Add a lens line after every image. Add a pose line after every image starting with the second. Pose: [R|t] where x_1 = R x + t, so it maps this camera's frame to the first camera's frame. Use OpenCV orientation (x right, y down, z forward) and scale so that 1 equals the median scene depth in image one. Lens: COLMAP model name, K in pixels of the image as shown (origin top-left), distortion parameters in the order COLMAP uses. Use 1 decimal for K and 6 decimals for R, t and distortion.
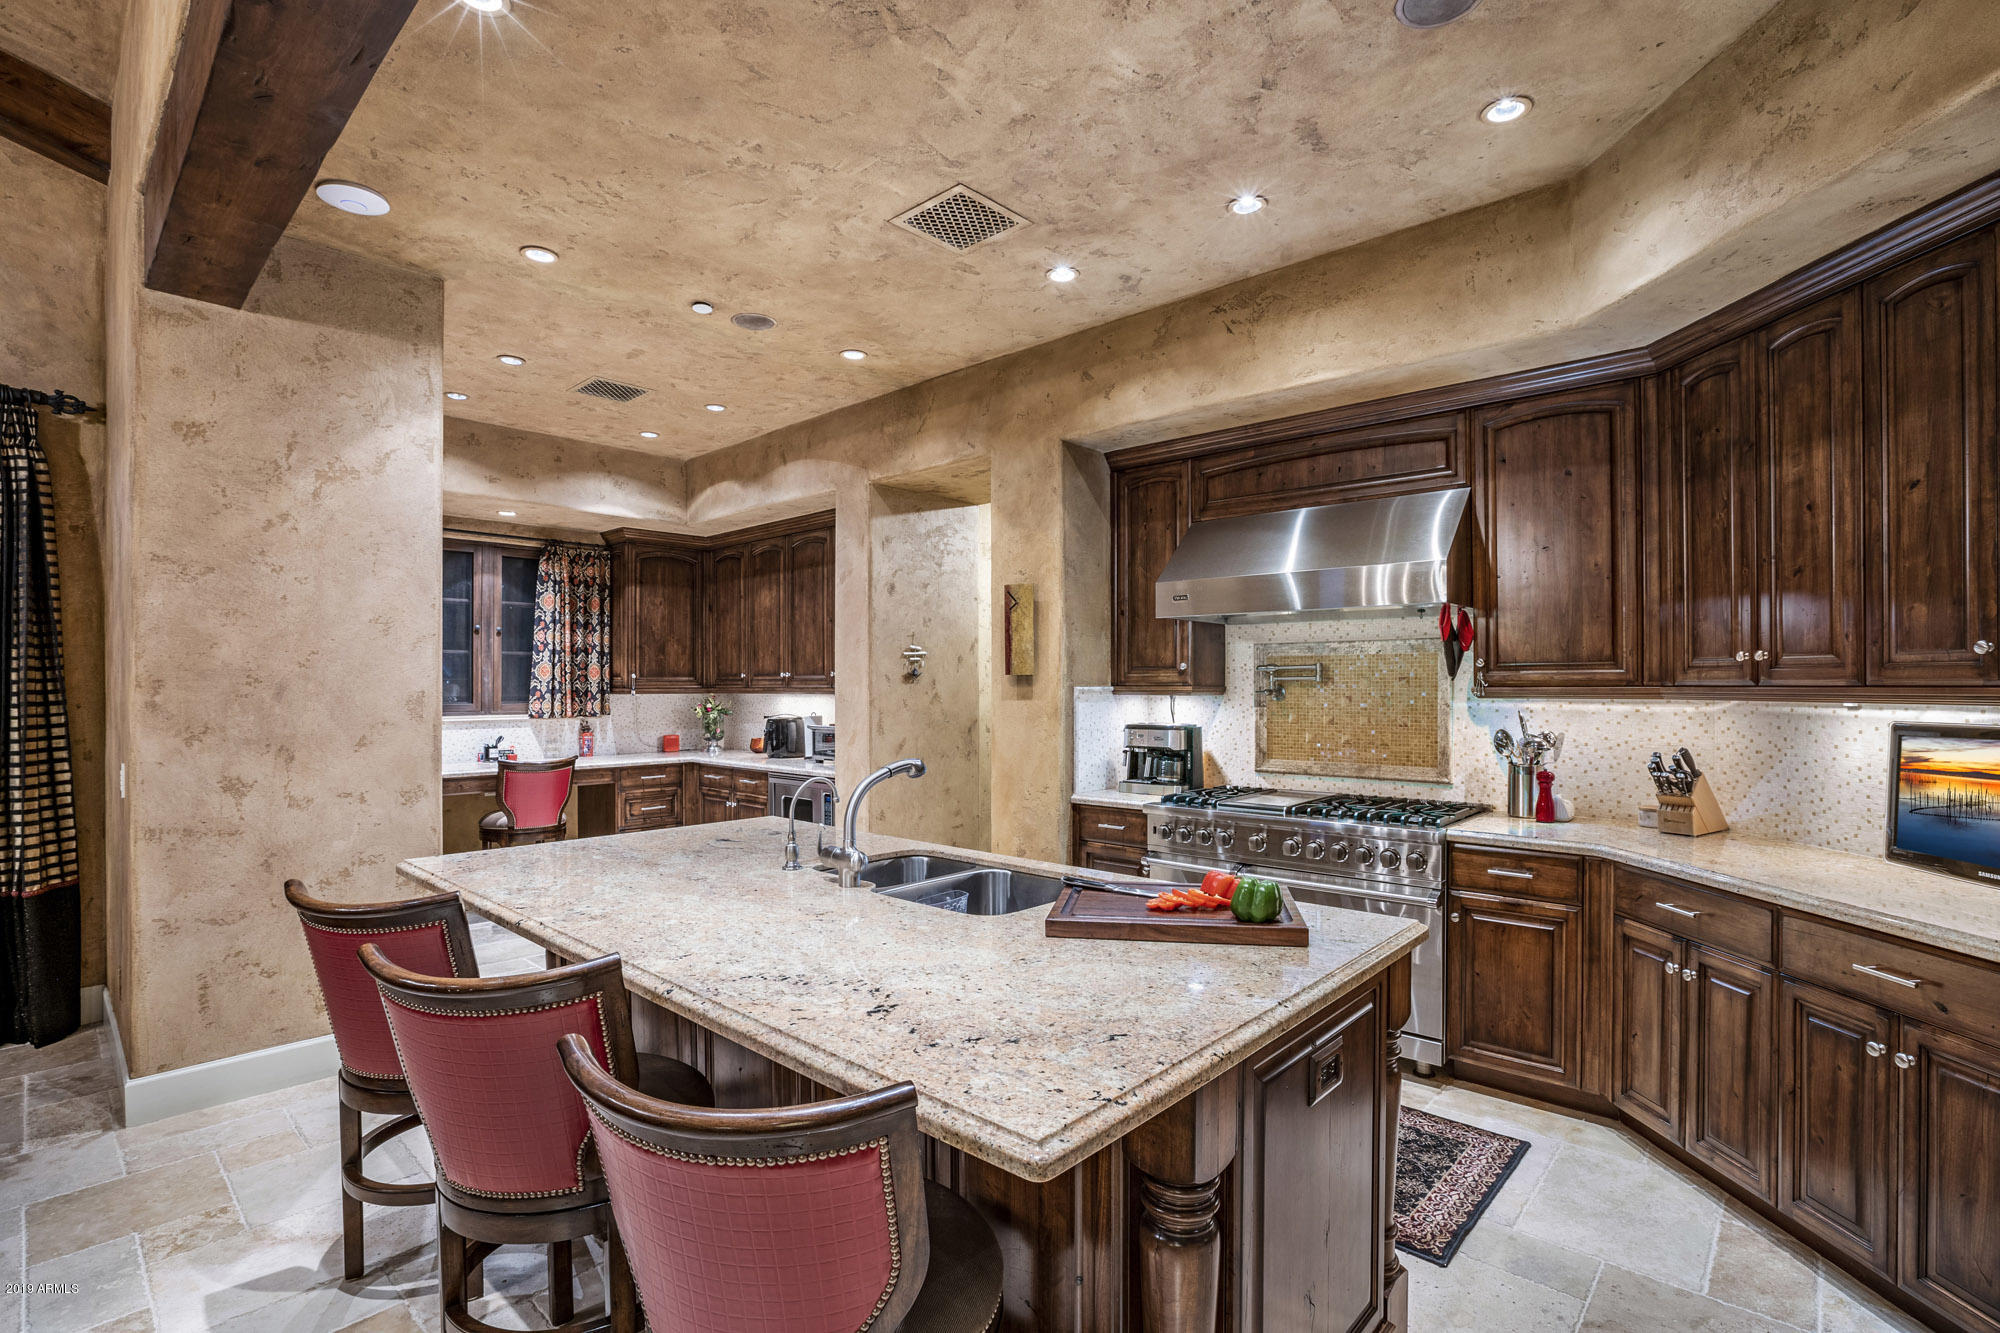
lens RADIAL K [[925.3, 0, 997.7], [0, 925.3, 690.2], [0, 0, 1]] dist [-0.067053, 0.021517]
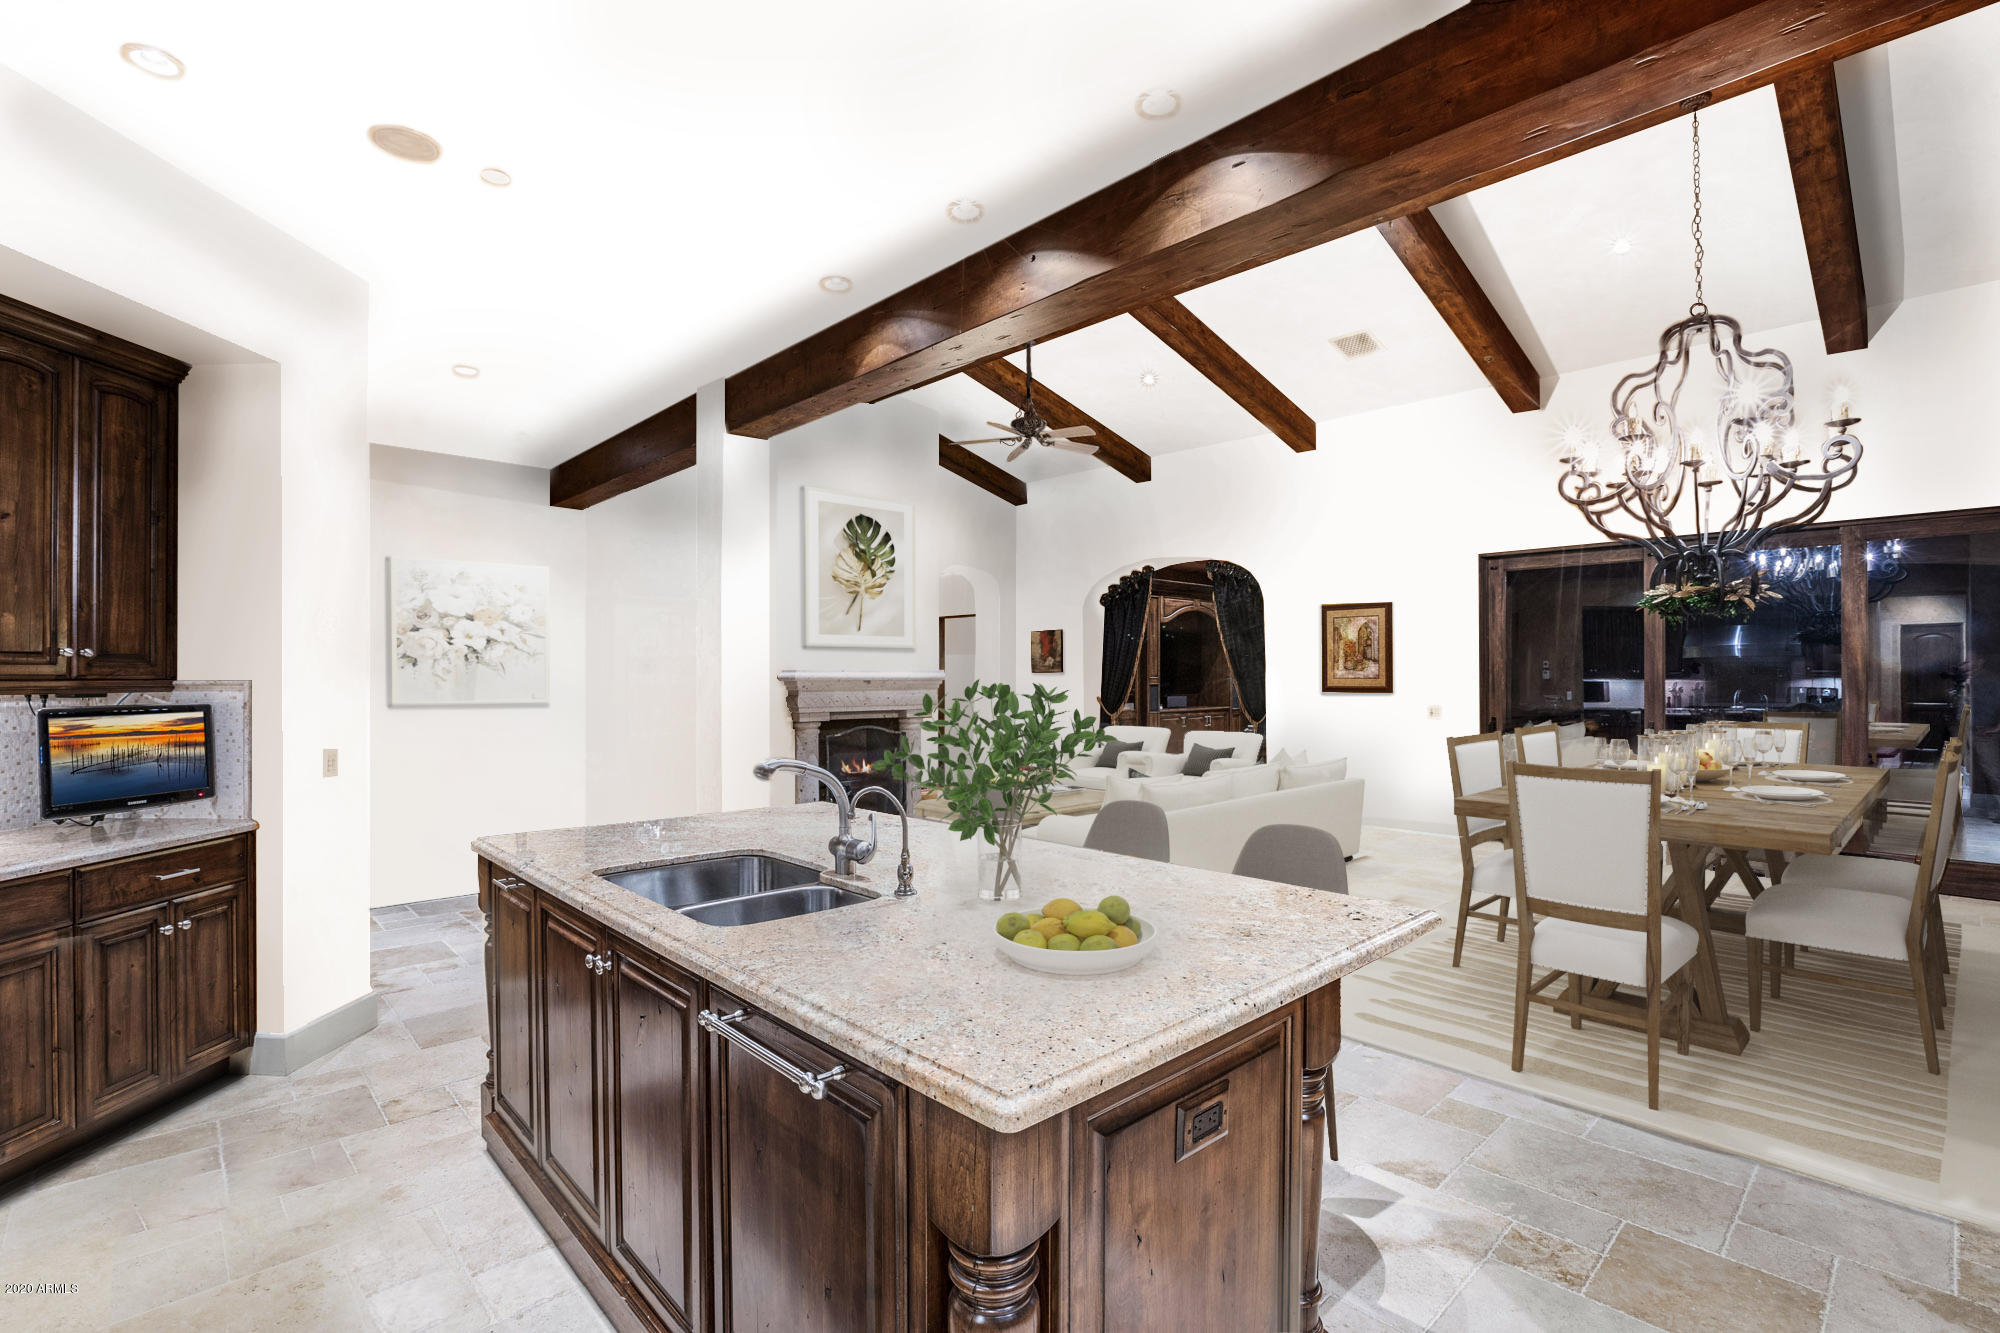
lens RADIAL K [[926.4, 0, 1041.9], [0, 926.4, 630.0], [0, 0, 1]] dist [0.026343, 0.000207]
pose [[-0.998403, -0.004492, 0.056309, -0.265634], [-0.004070, 0.999963, 0.007602, -0.047065], [-0.056341, 0.007360, -0.998384, 1.206597]]
